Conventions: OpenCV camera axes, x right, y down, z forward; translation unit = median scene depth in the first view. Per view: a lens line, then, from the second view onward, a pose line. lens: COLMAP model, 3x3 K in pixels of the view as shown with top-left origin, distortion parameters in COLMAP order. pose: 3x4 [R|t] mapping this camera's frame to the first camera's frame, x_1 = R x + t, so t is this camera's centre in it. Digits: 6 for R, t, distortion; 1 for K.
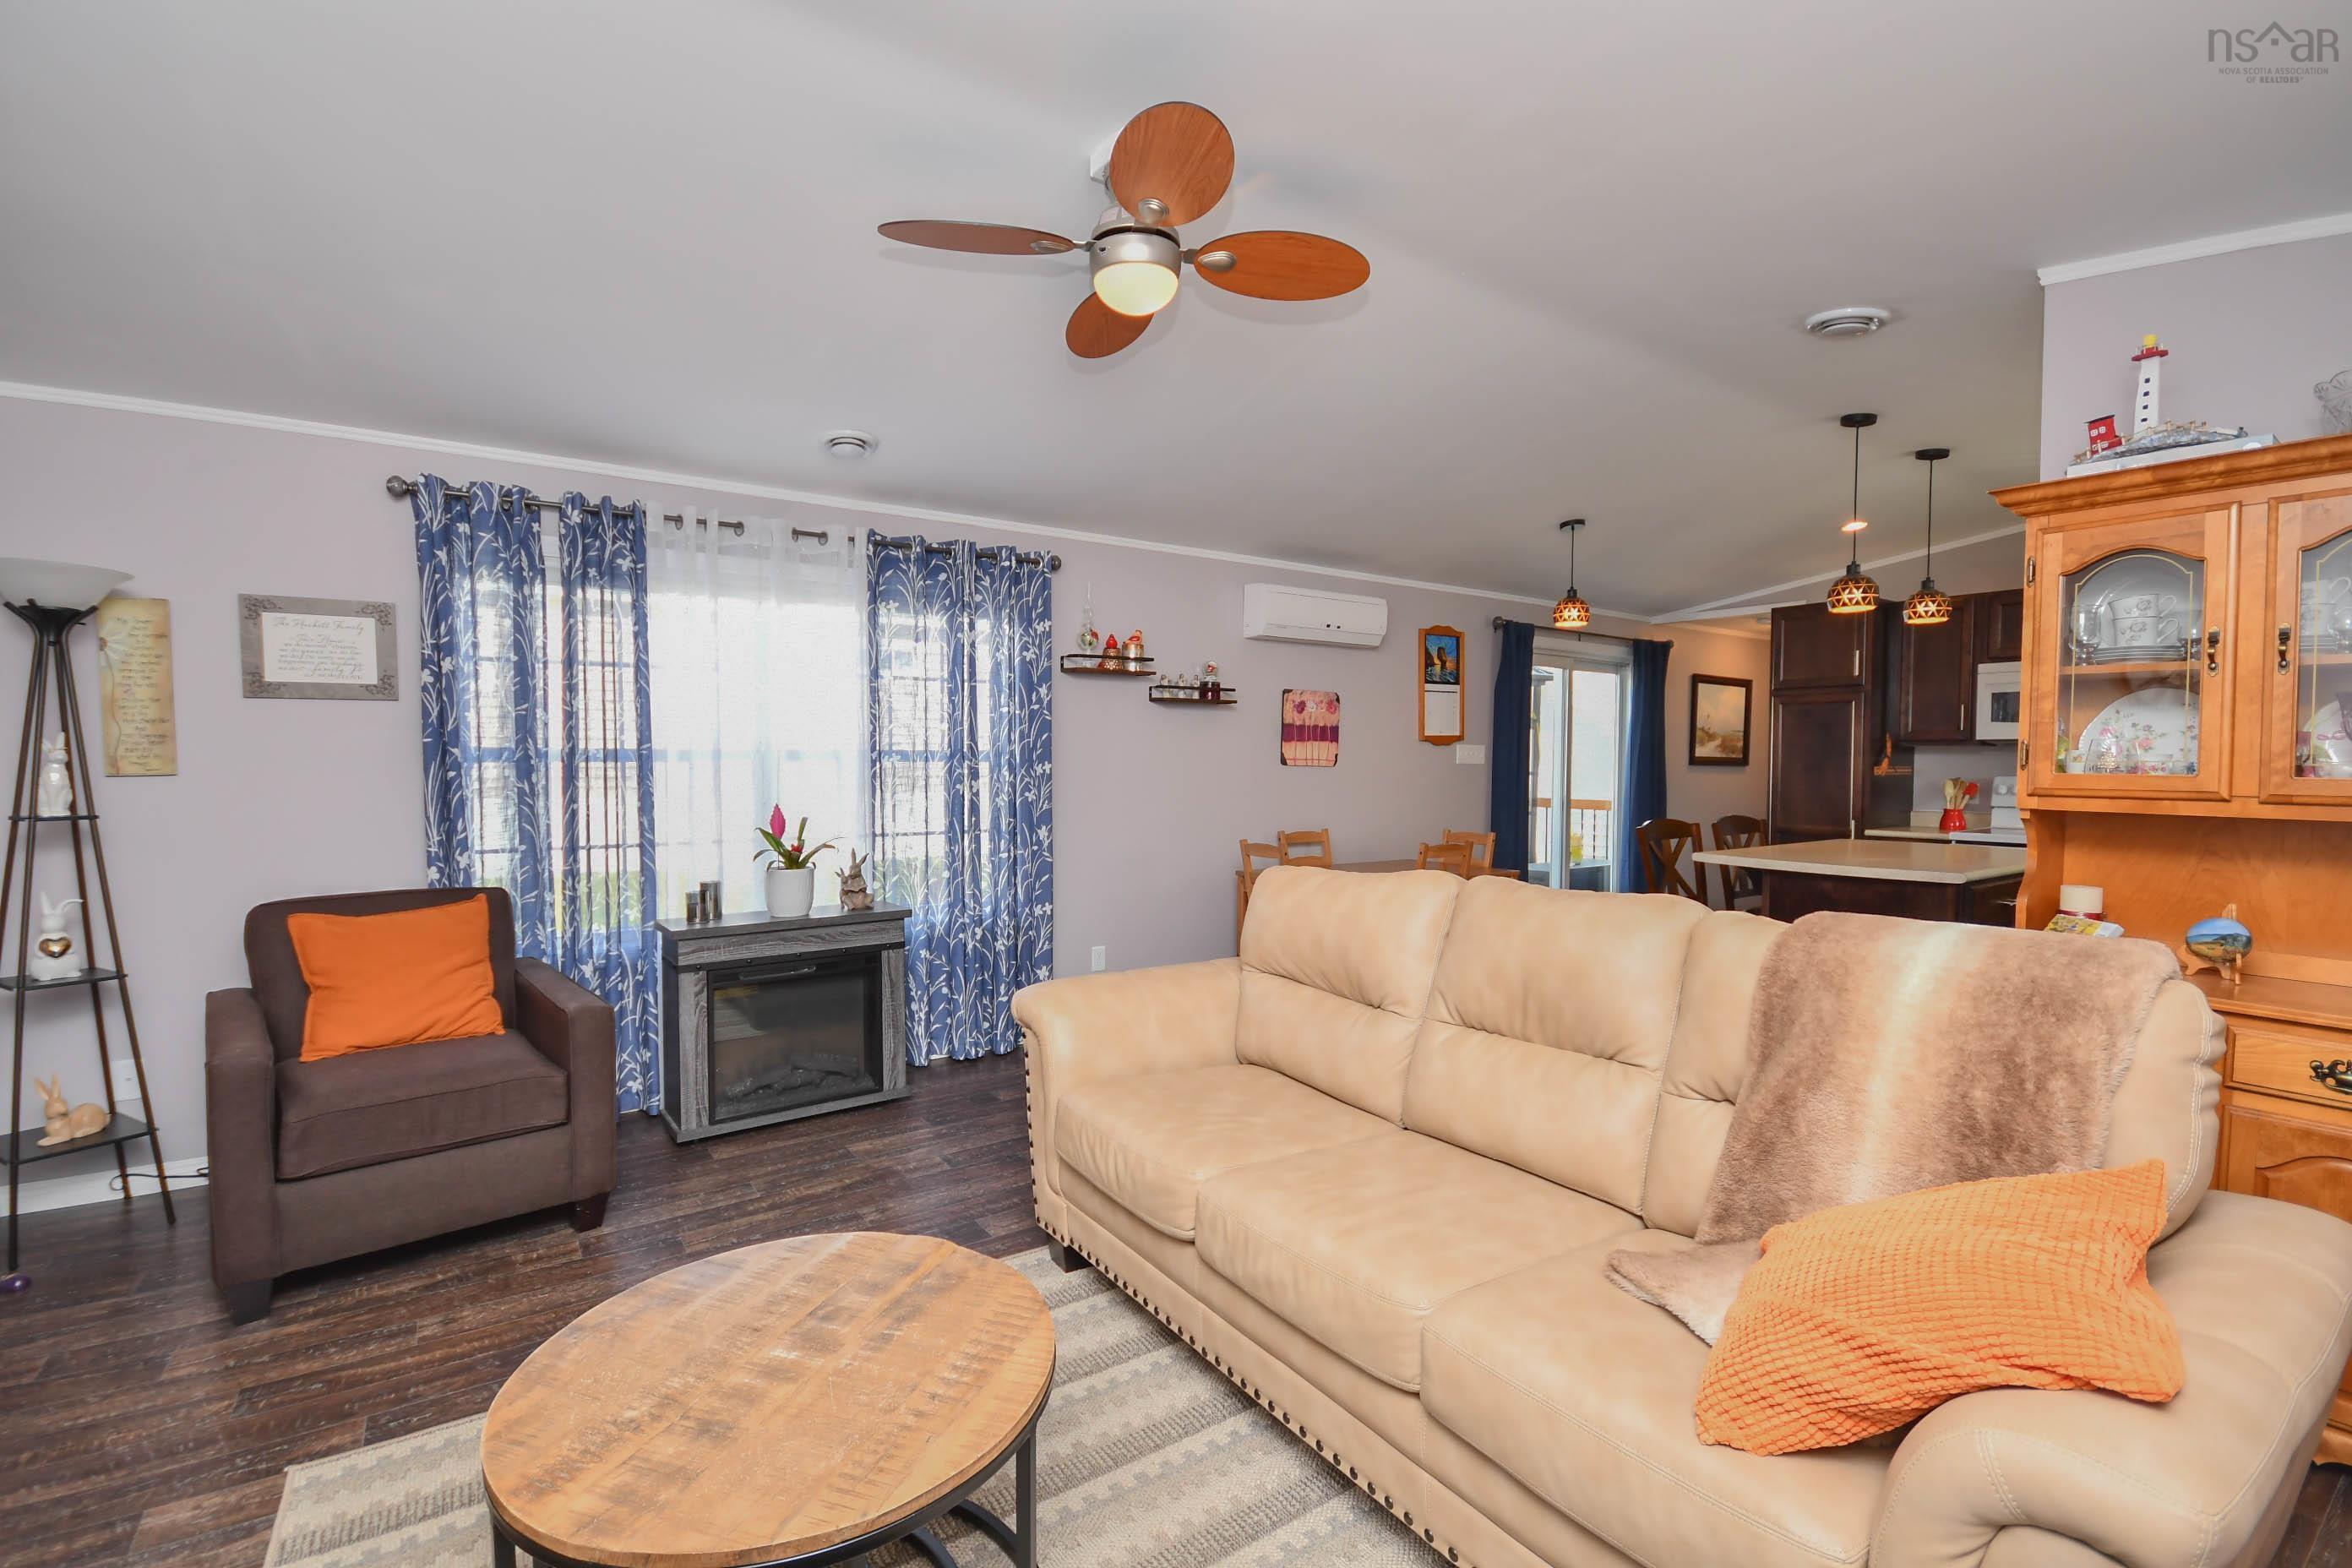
lens RADIAL K [[1039.7, 0, 1172.6], [0, 1039.7, 793.2], [0, 0, 1]] dist [-0.001091, -0.000558]
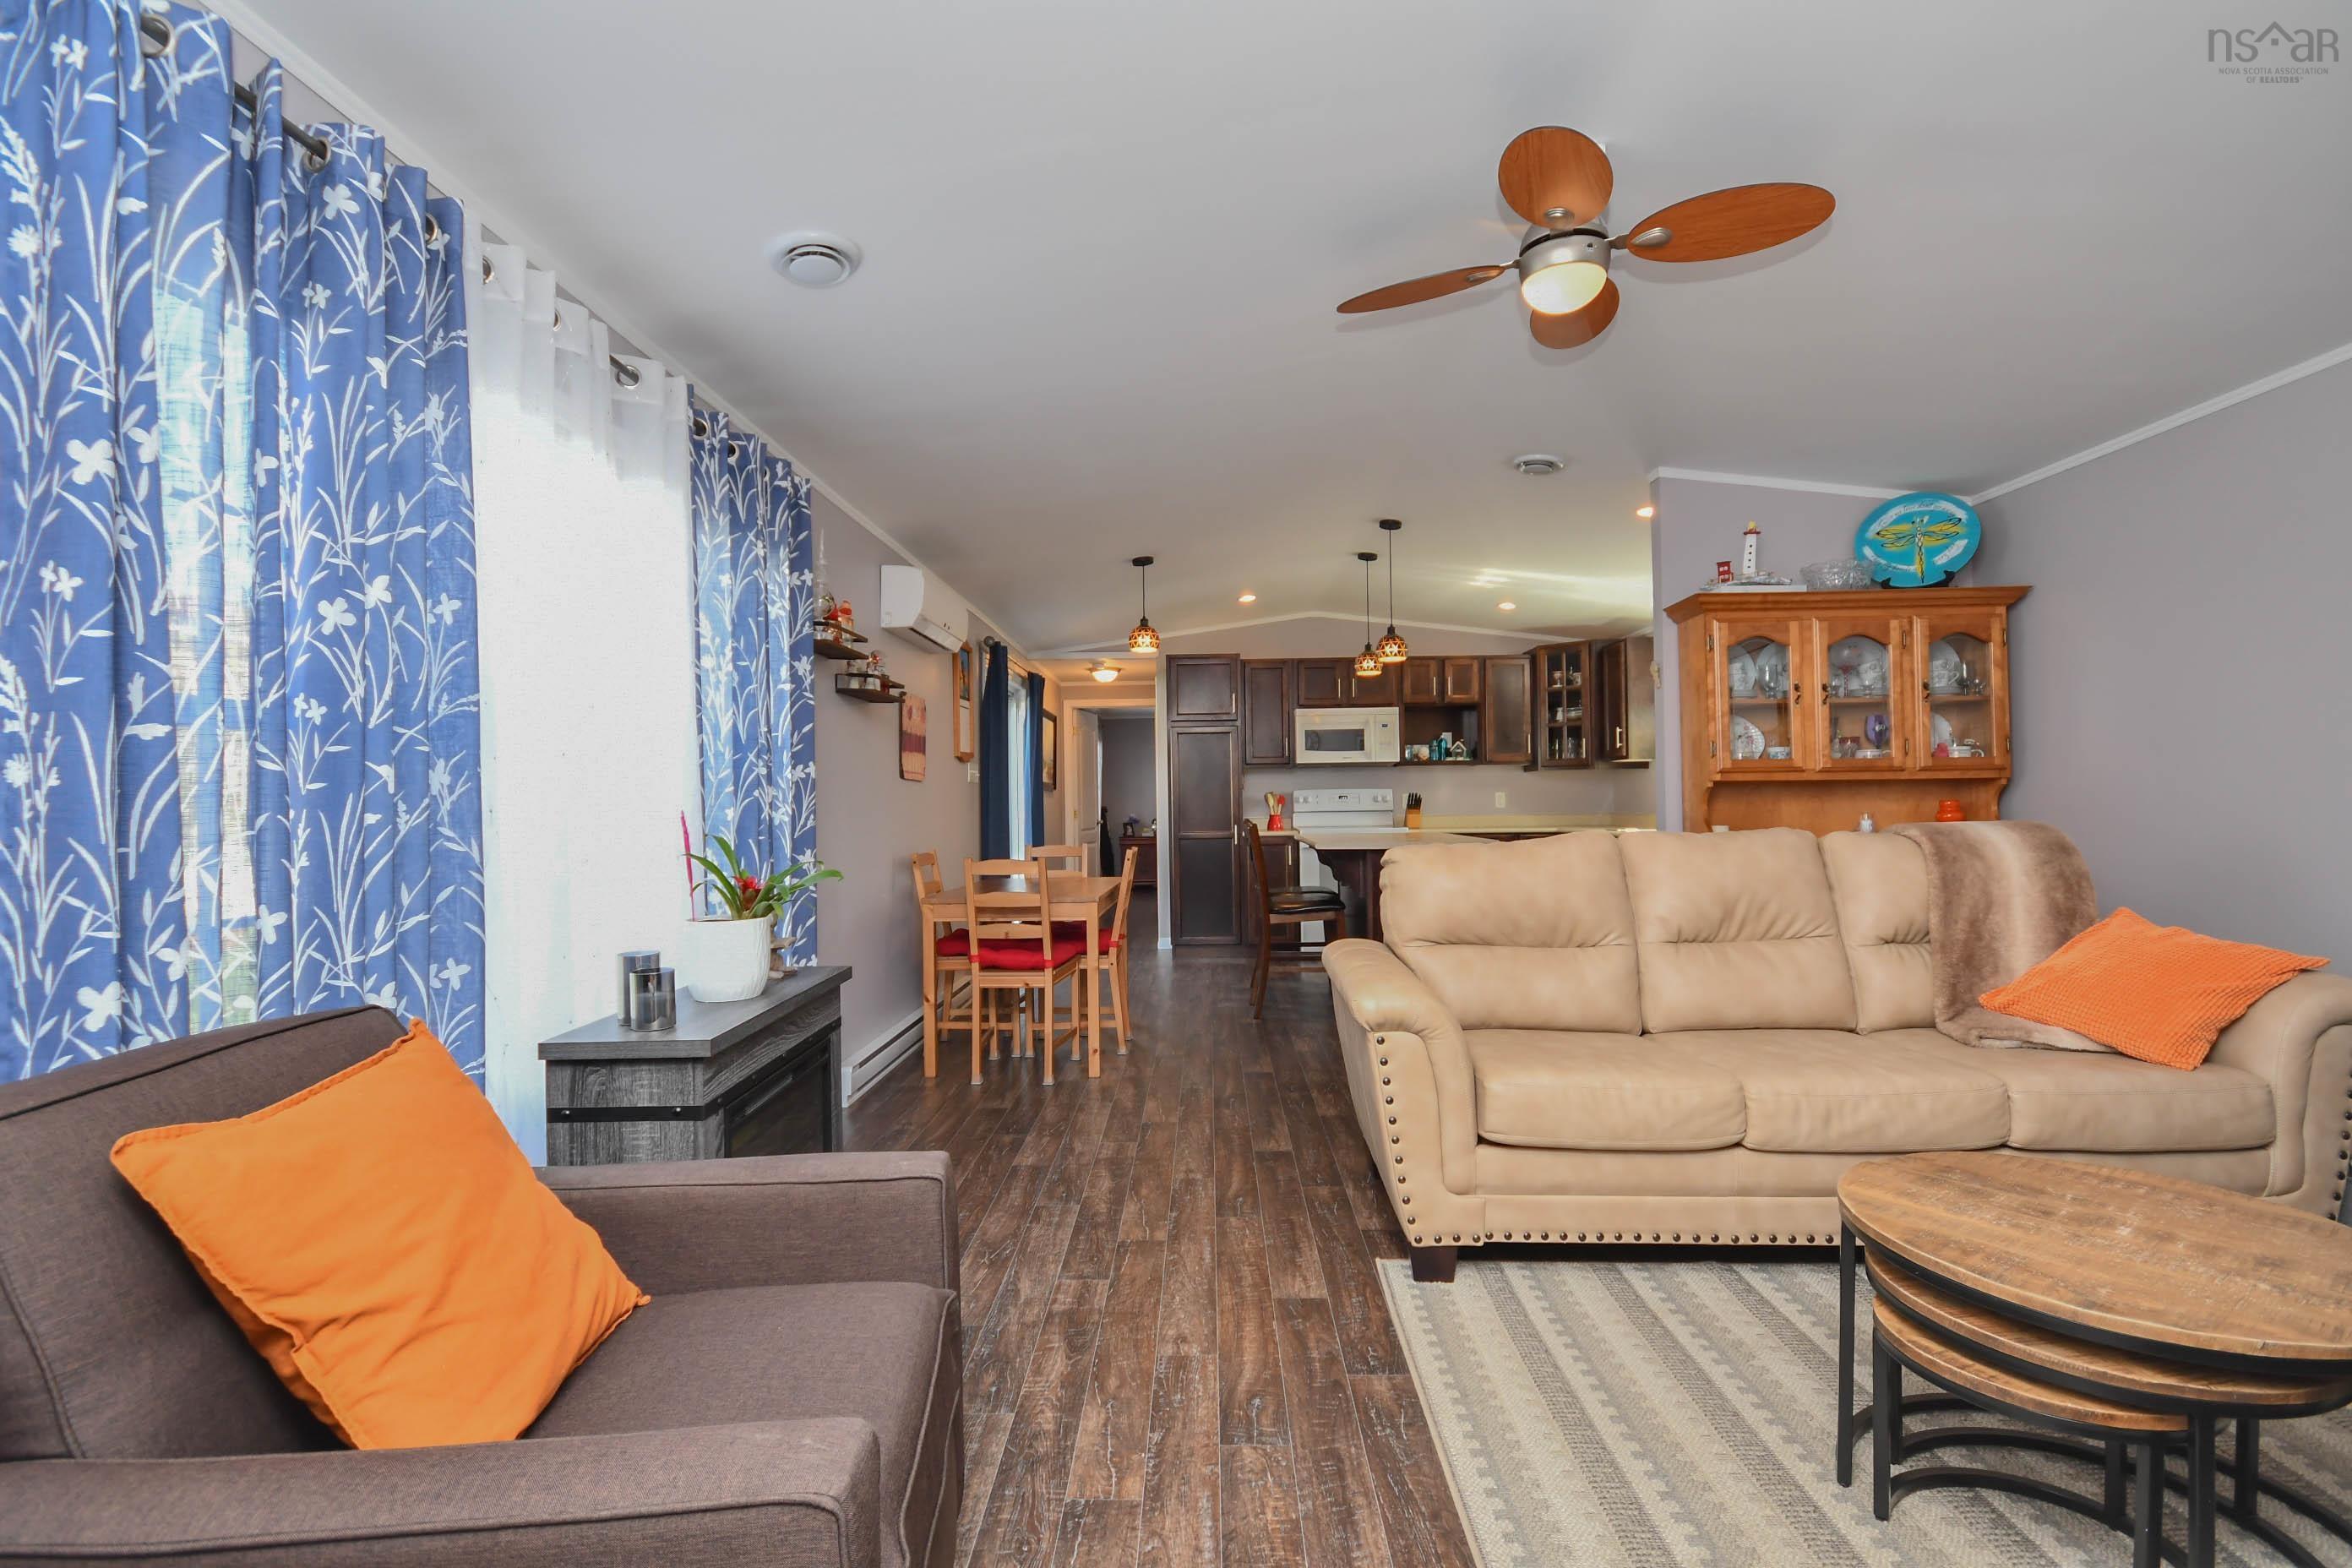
lens RADIAL K [[1066.9, 0, 1175.4], [0, 1066.9, 798.7], [0, 0, 1]] dist [-0.002222, -0.000802]
pose [[0.591550, -0.009620, 0.806211, -0.478013], [0.043817, 0.998835, -0.020232, 0.017572], [-0.805077, 0.047293, 0.591282, 0.289140]]
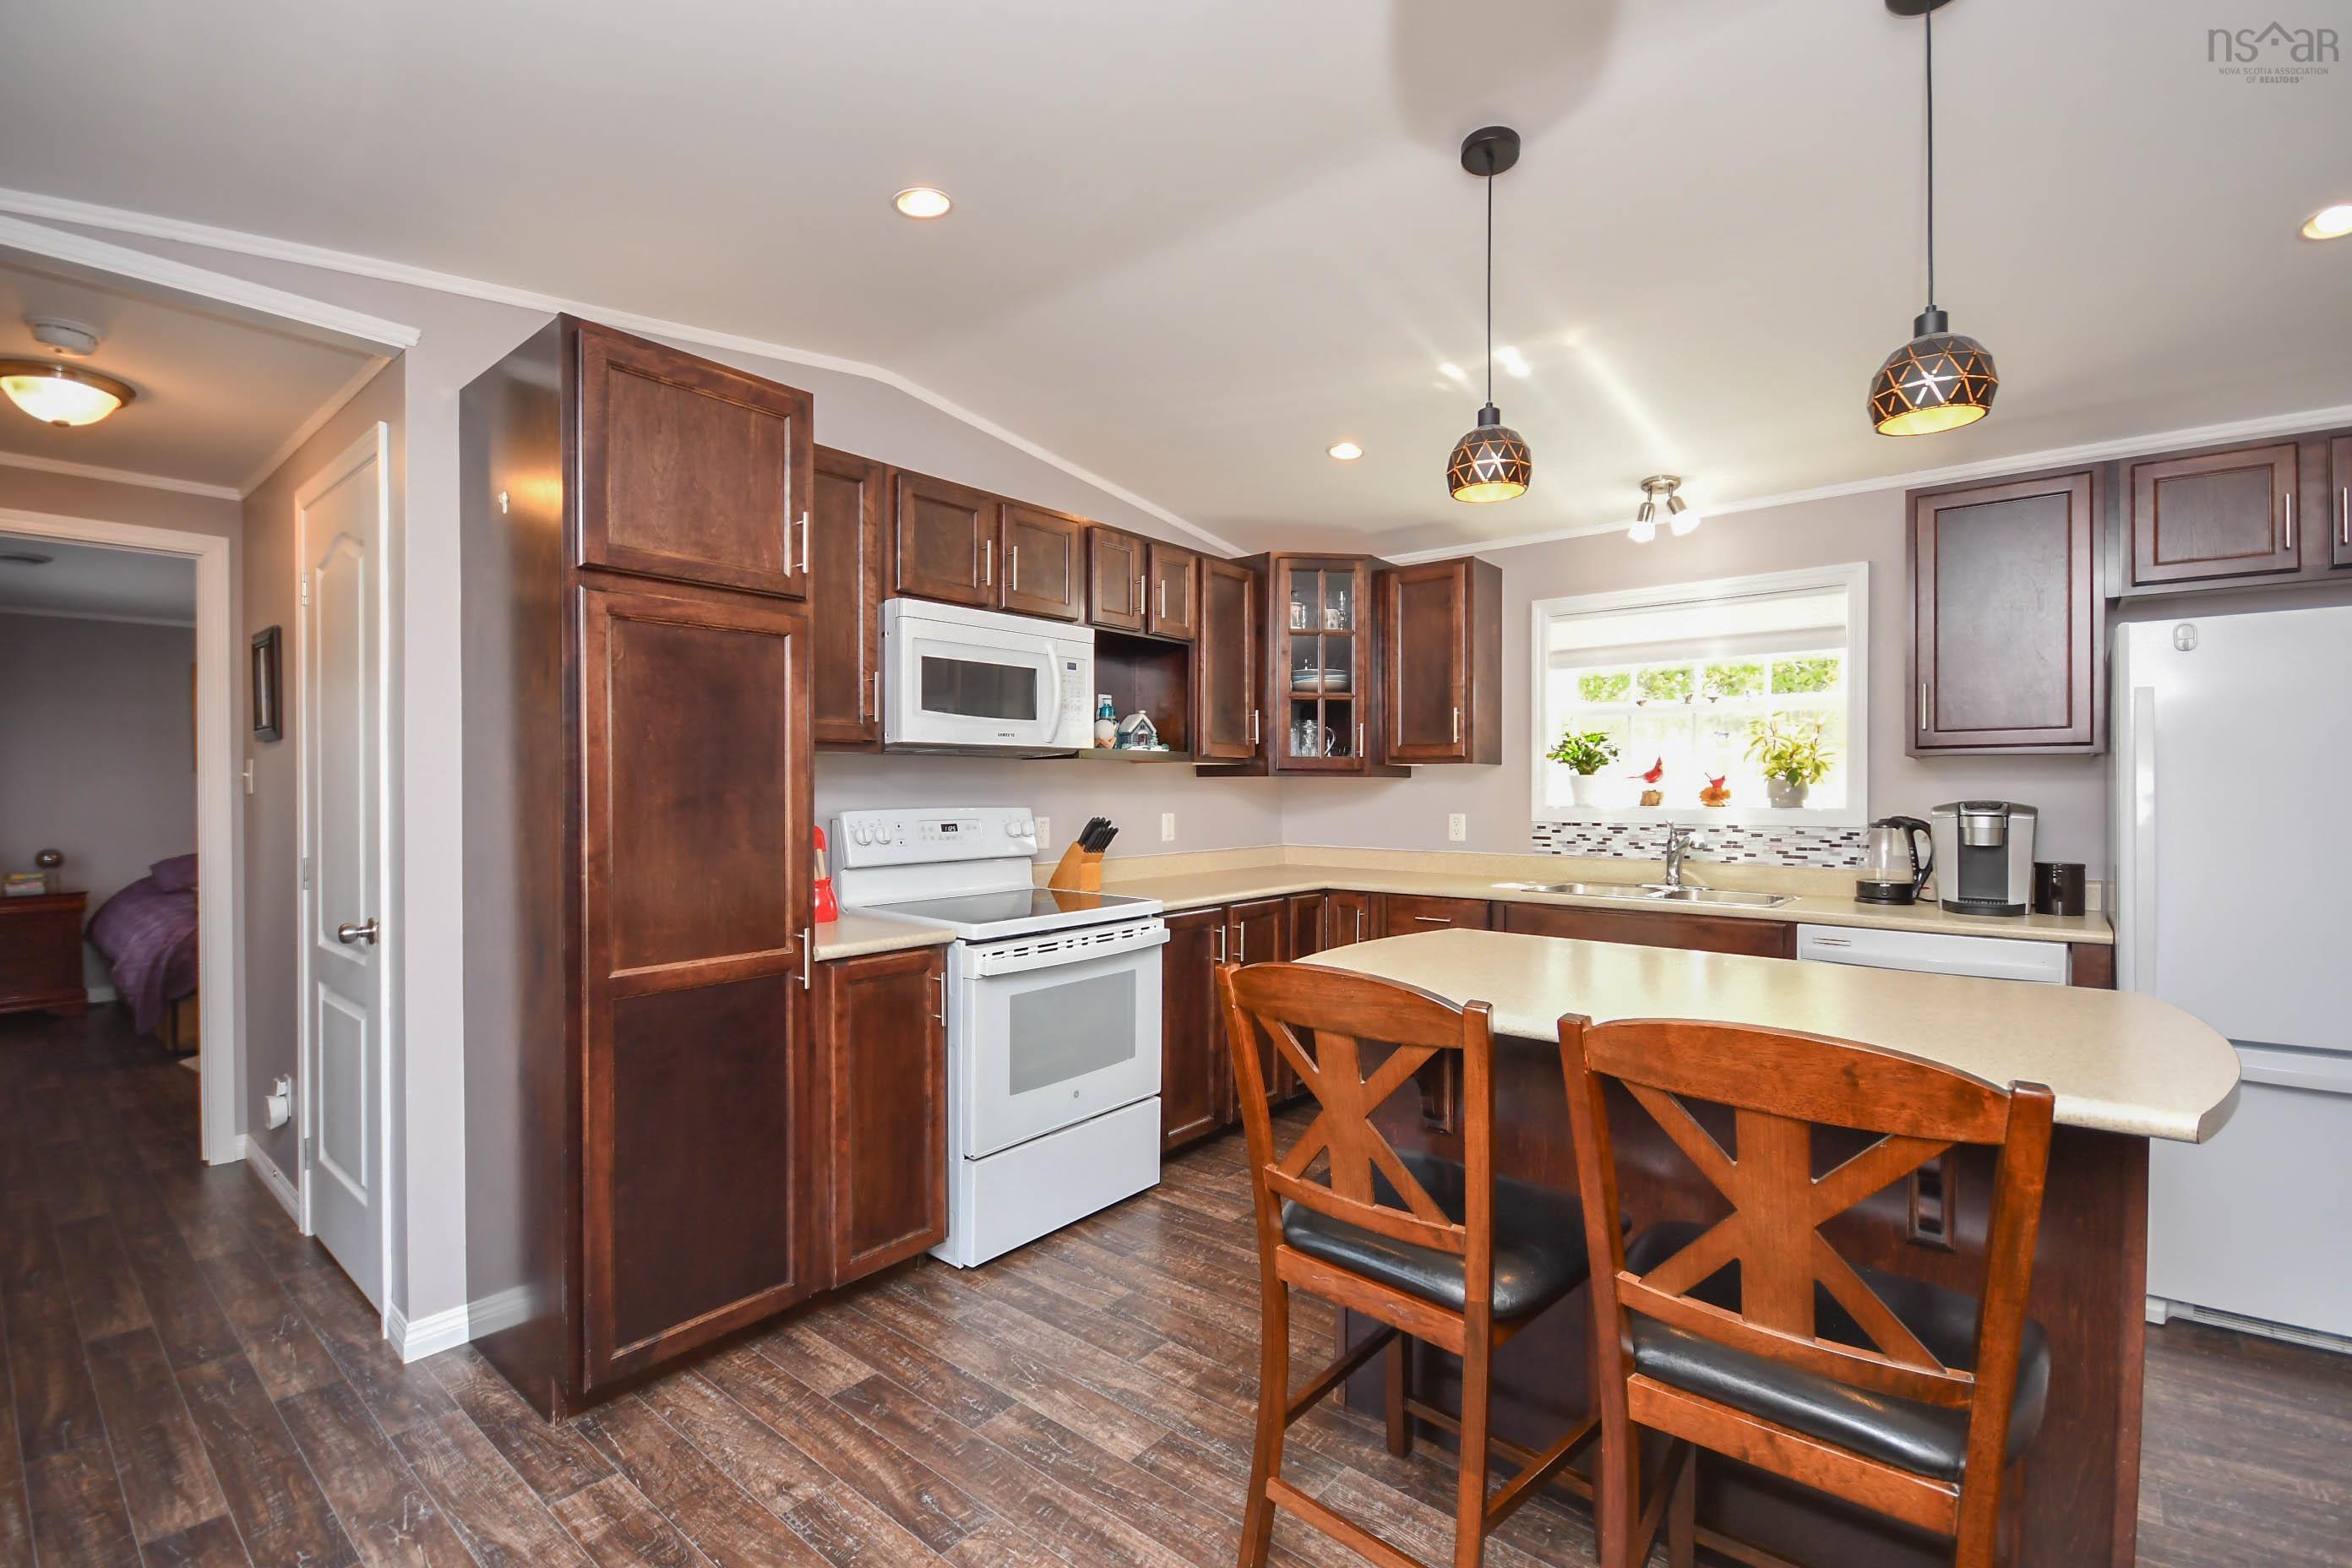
lens RADIAL K [[1025.7, 0, 1168.8], [0, 1025.7, 793.7], [0, 0, 1]] dist [-0.007416, -0.000271]
pose [[-0.268693, -0.010307, 0.963171, 0.243295], [0.031227, 0.999324, 0.019405, -0.031655], [-0.962720, 0.035291, -0.268189, 1.014585]]
